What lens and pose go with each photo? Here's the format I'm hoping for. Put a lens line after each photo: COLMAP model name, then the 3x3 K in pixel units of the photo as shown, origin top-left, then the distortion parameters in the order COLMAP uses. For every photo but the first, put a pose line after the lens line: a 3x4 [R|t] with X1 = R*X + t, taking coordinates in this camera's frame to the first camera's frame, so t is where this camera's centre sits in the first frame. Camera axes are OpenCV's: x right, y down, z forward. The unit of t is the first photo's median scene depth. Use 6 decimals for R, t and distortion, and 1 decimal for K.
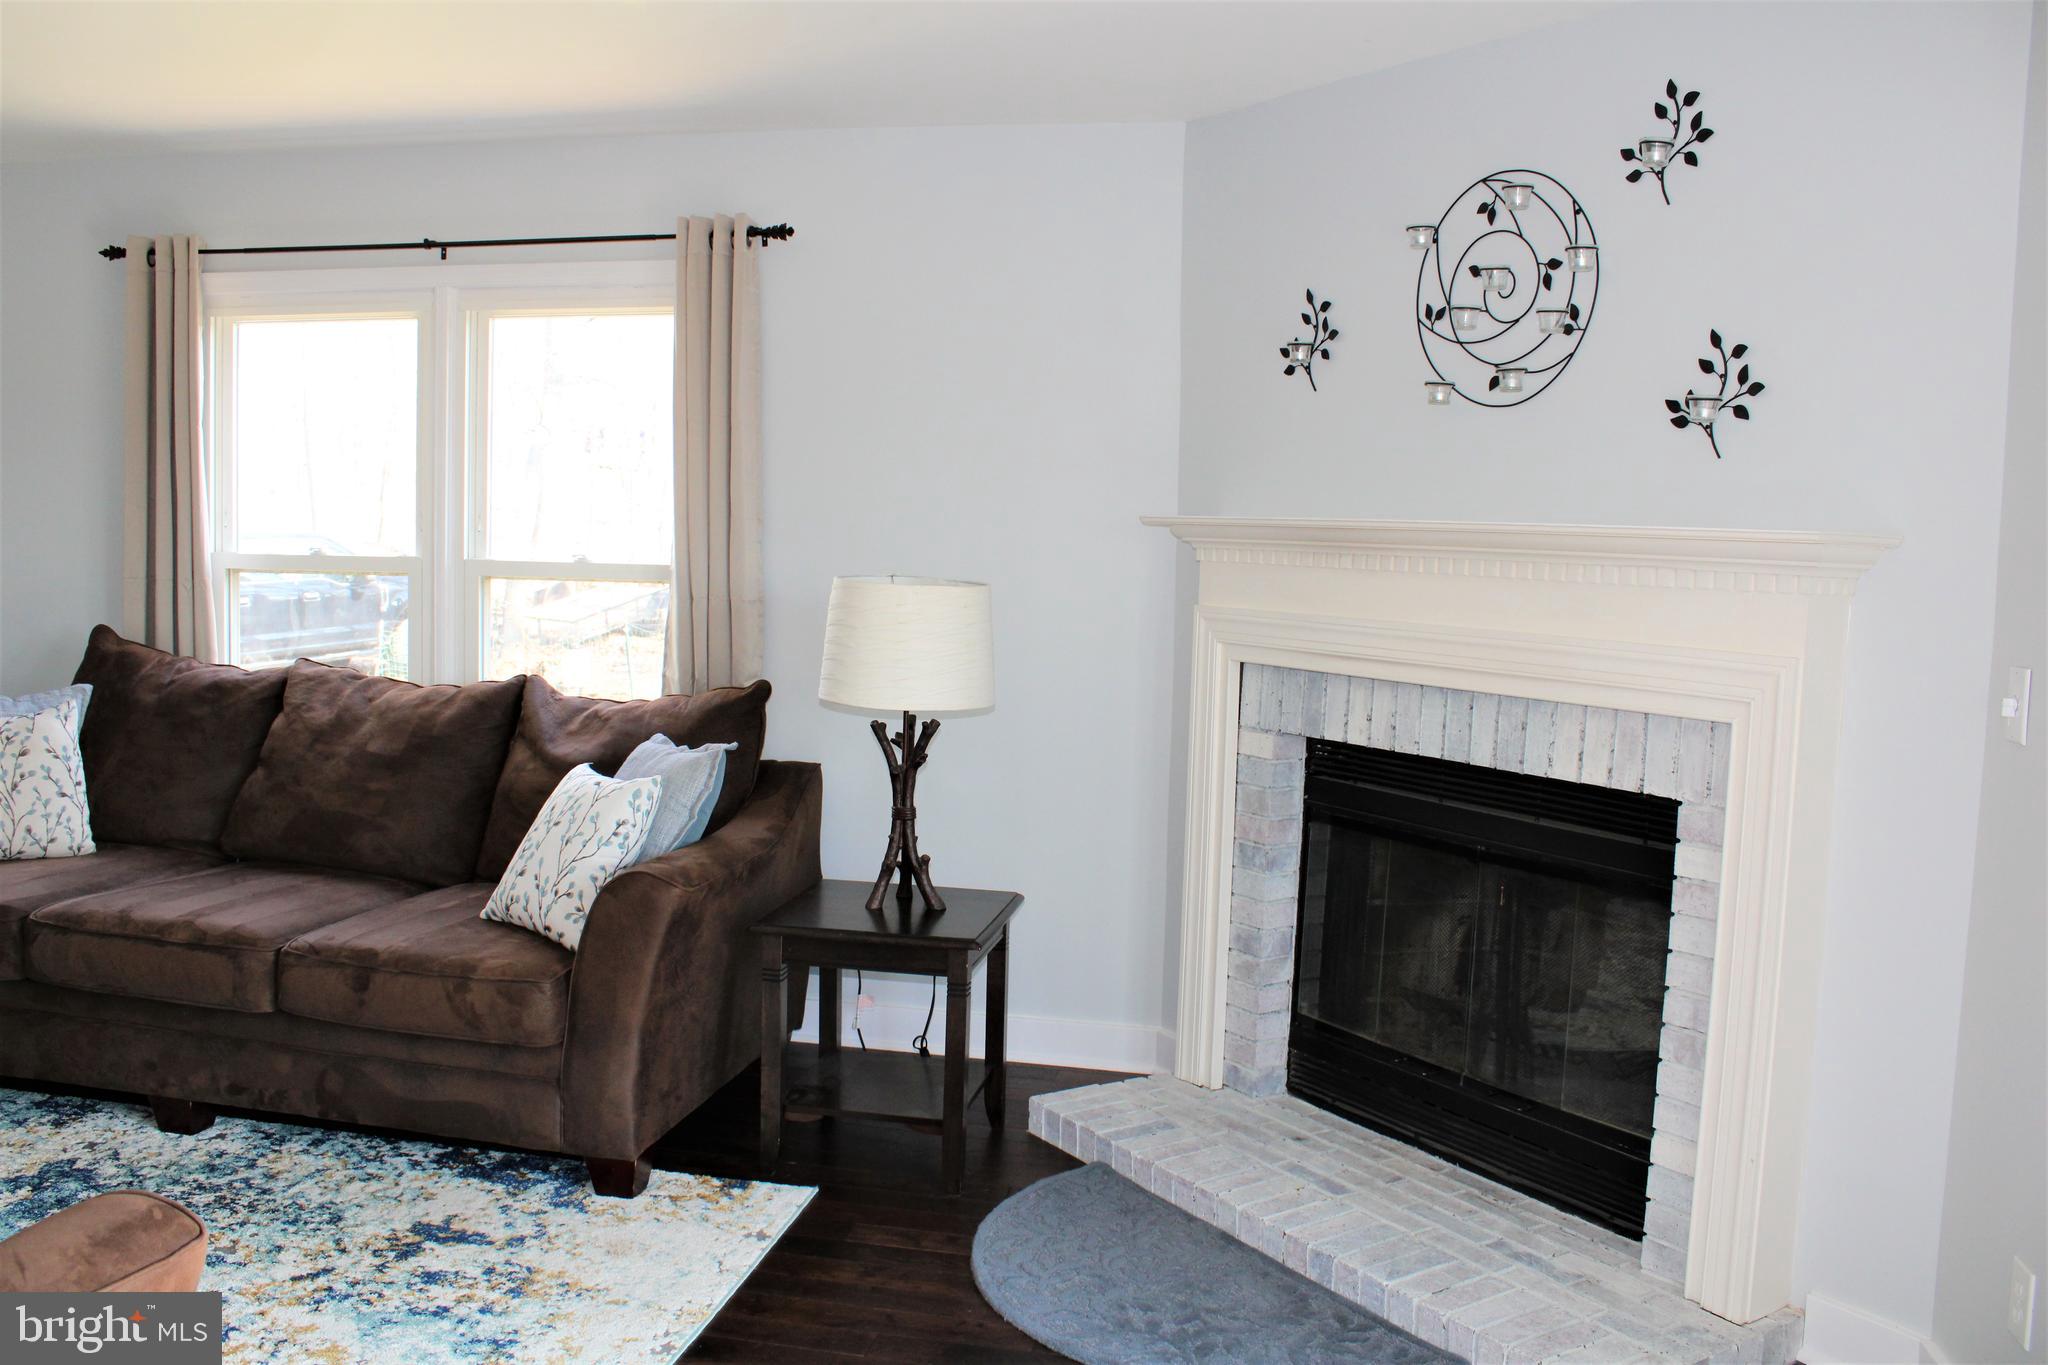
lens RADIAL K [[1707.1, 0, 1019.2], [0, 1707.1, 677.9], [0, 0, 1]] dist [-0.165561, 0.142762]
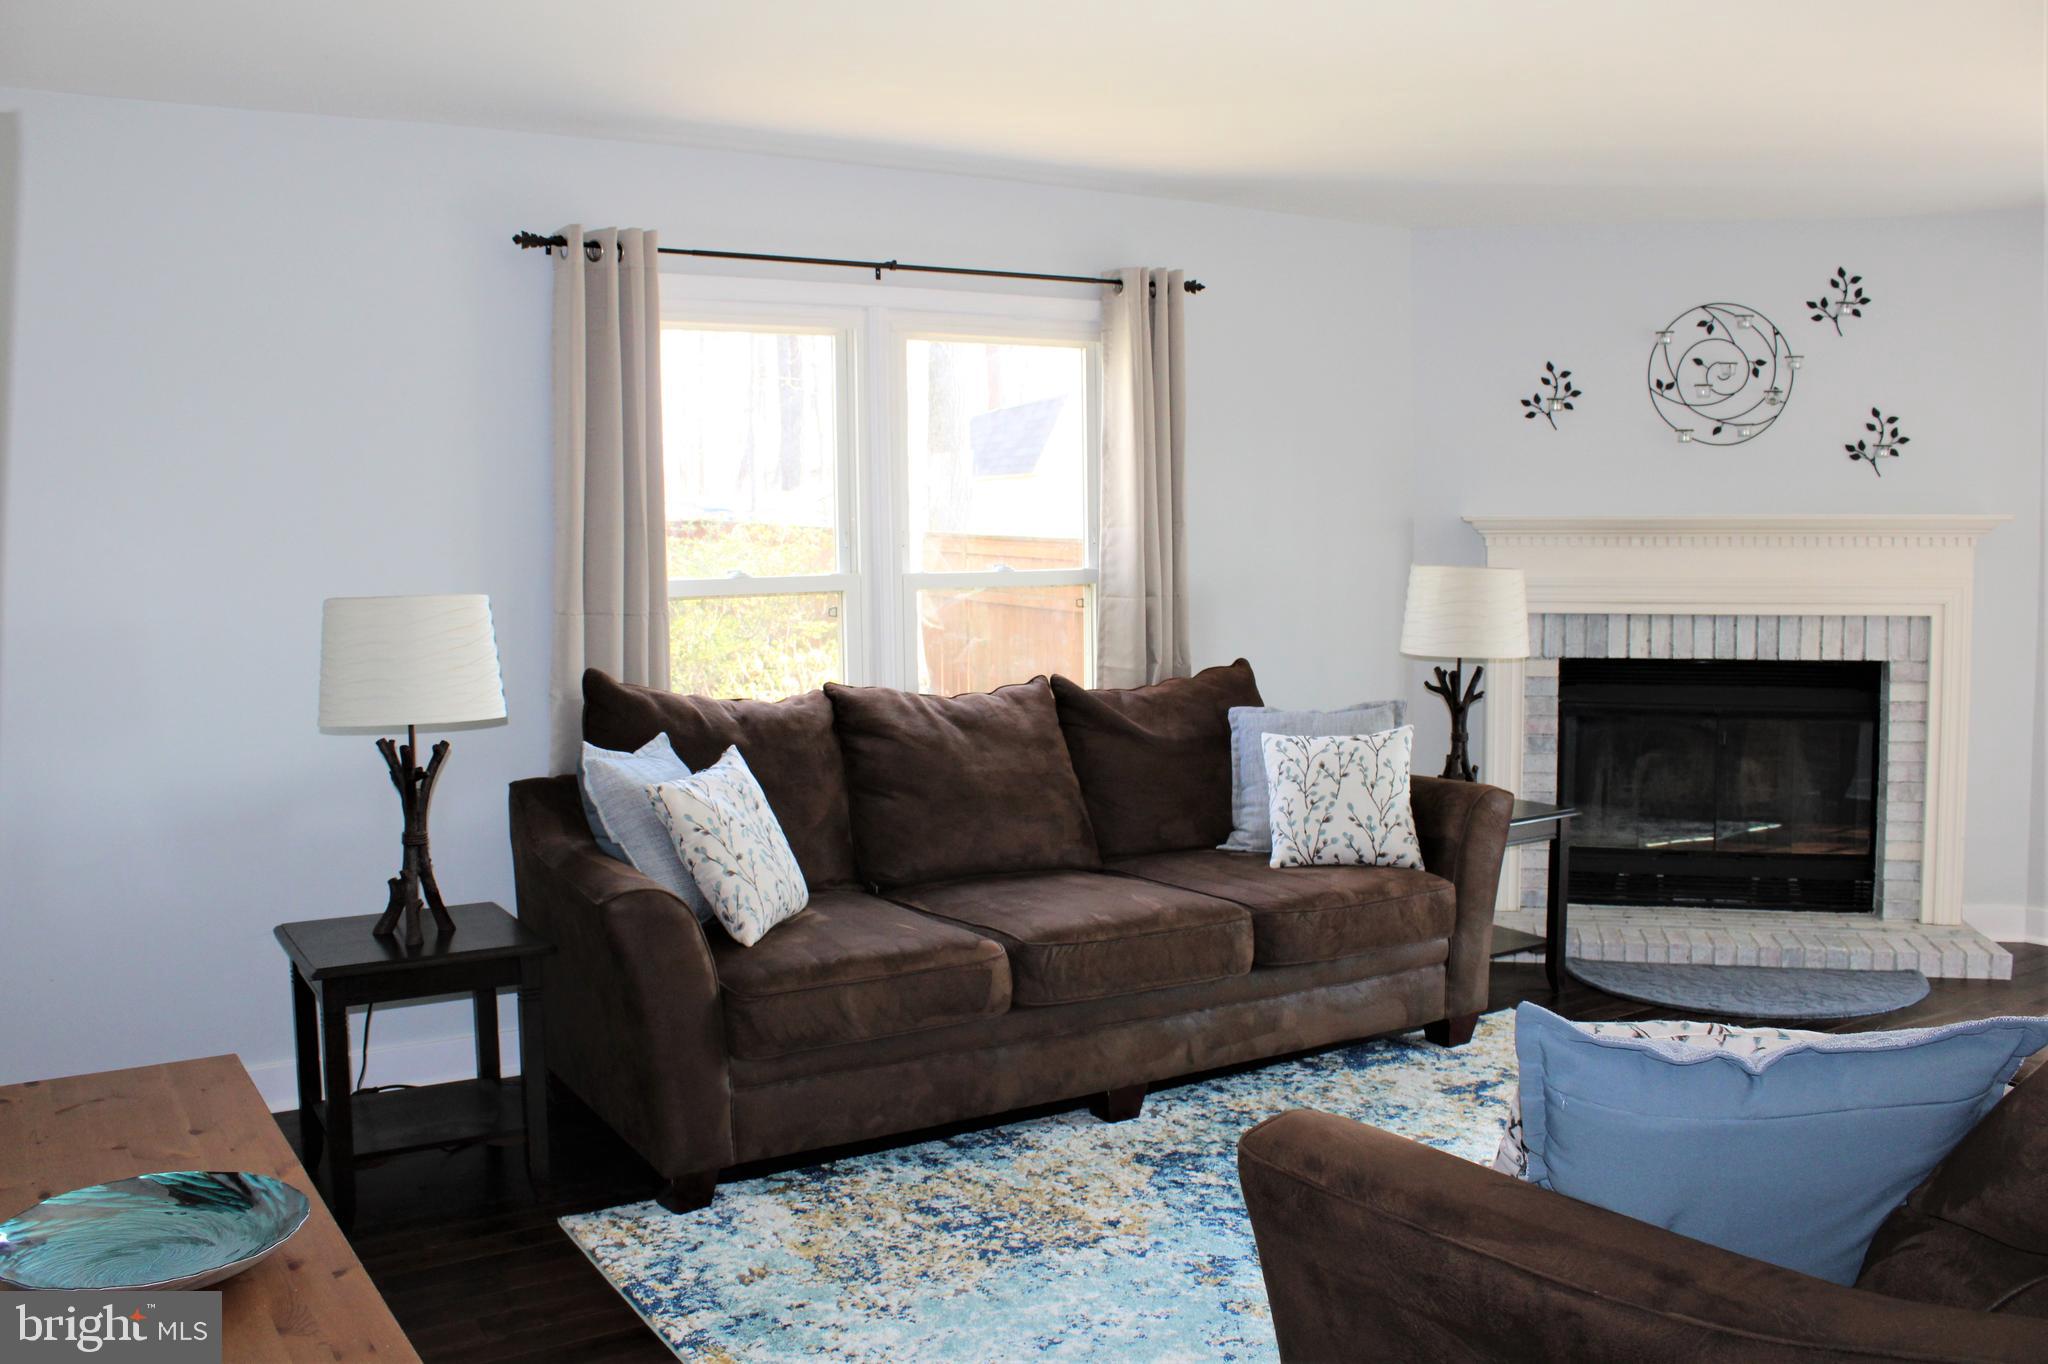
lens RADIAL K [[1757.2, 0, 1014.9], [0, 1757.2, 671.2], [0, 0, 1]] dist [-0.163004, 0.146104]
pose [[0.728899, -0.088665, 0.678855, -1.409520], [0.088787, 0.995447, 0.034682, -0.059399], [-0.678839, 0.034993, 0.733453, 0.236960]]
